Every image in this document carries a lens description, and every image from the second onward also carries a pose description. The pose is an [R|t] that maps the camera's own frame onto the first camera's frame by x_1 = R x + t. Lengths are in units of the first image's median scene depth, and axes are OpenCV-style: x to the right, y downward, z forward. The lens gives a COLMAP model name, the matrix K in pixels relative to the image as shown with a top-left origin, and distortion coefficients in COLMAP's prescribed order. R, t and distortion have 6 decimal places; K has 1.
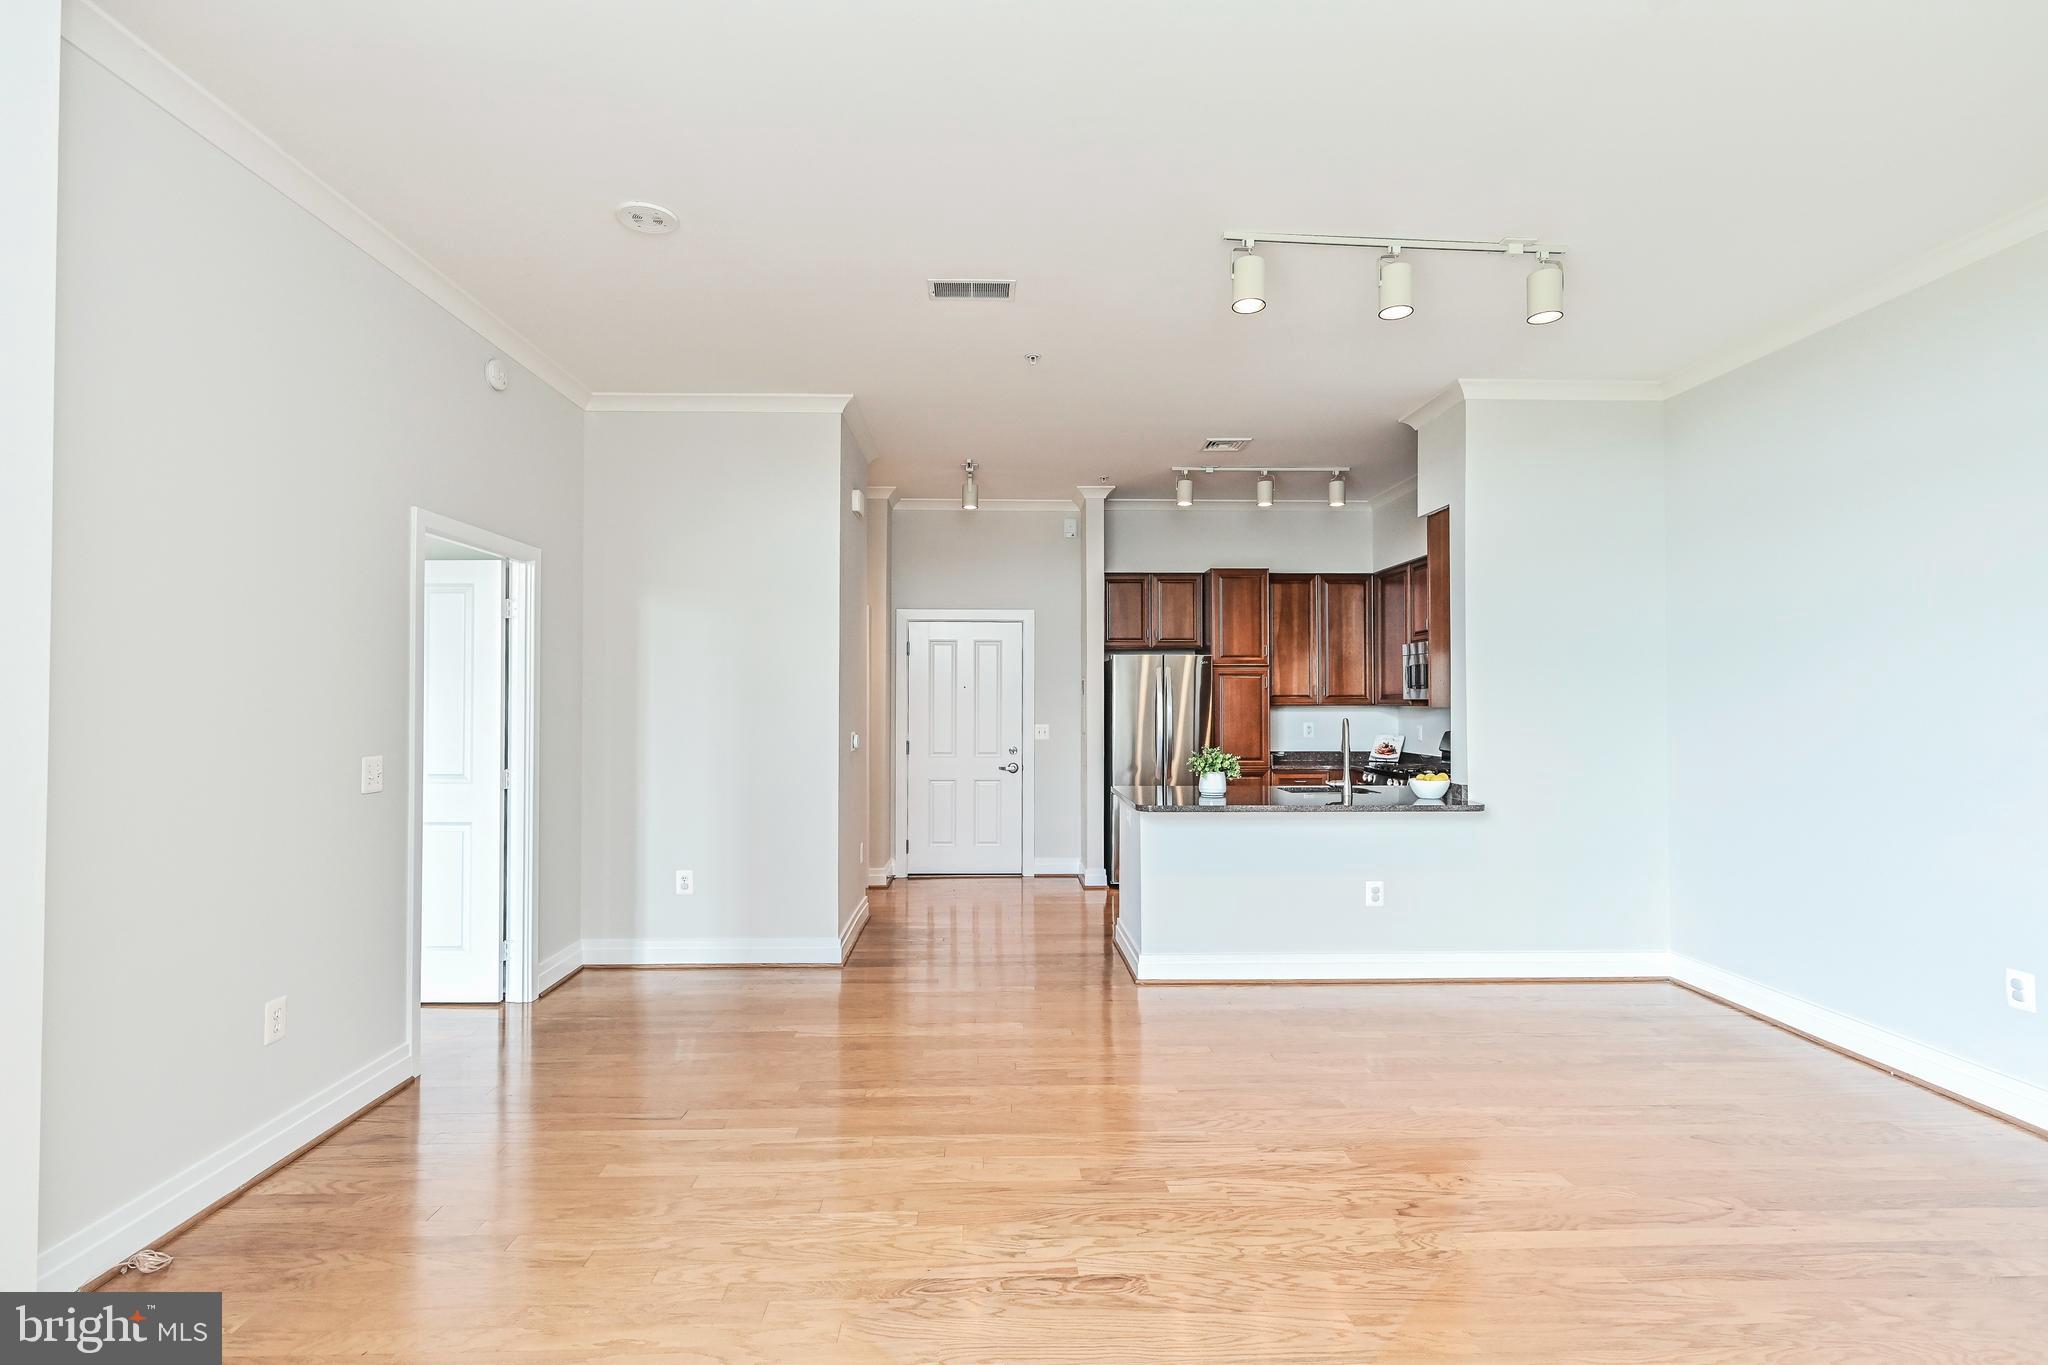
lens RADIAL K [[966.9, 0, 1014.0], [0, 966.9, 683.1], [0, 0, 1]] dist [0.003369, 0.000248]
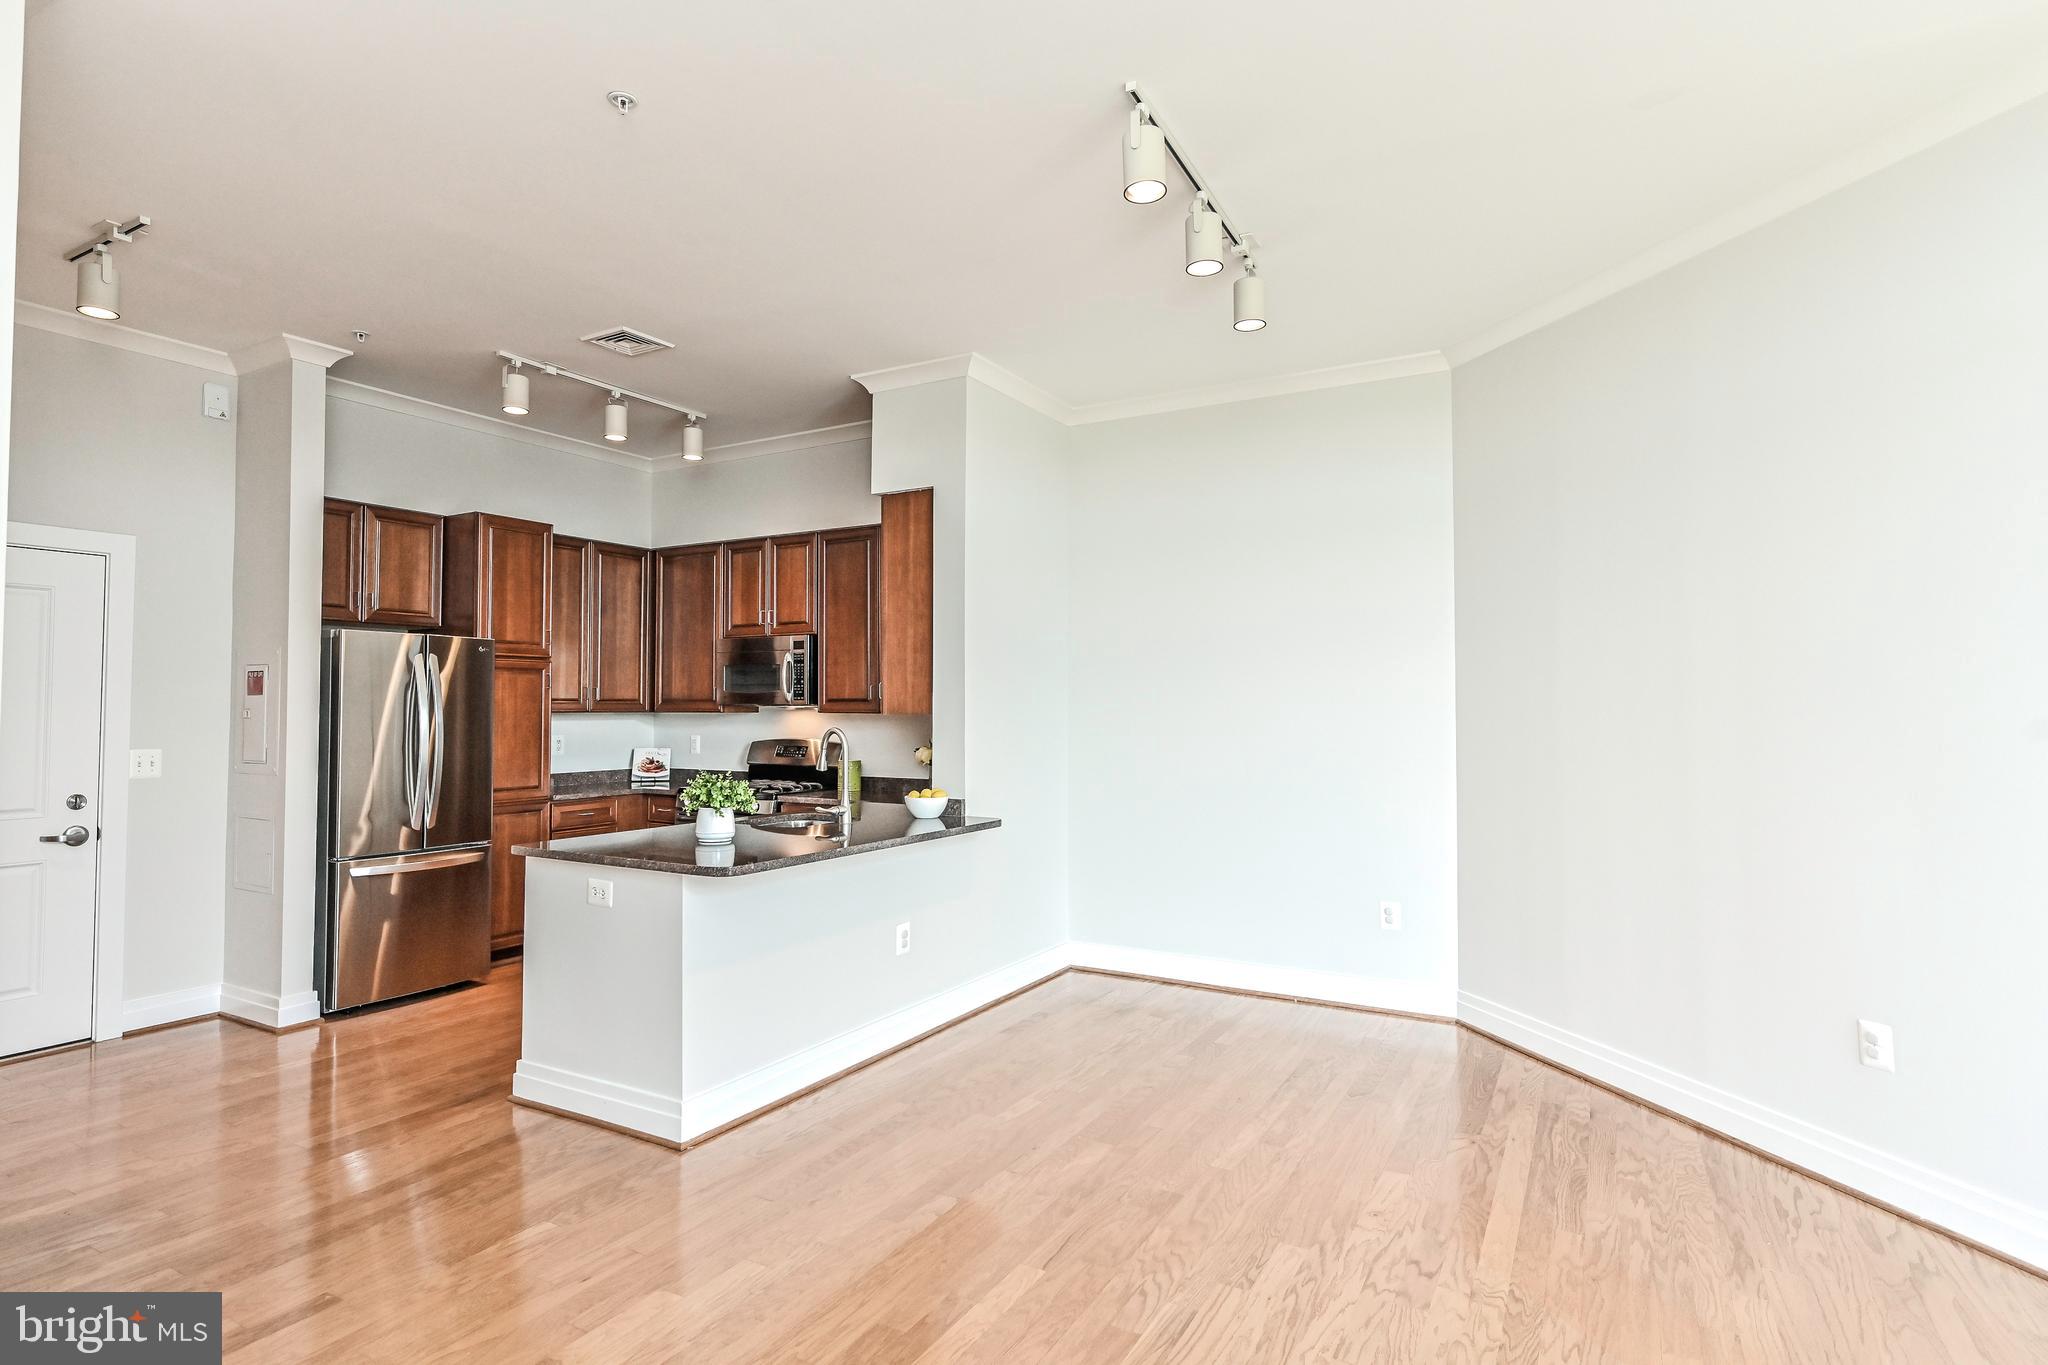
lens RADIAL K [[1057.0, 0, 1016.2], [0, 1057.0, 675.1], [0, 0, 1]] dist [-0.000496, 0.000530]
pose [[0.521355, 0.025756, 0.852951, -0.515402], [-0.015835, 0.999664, -0.020508, 0.012780], [-0.853193, -0.002815, 0.521588, 0.646710]]
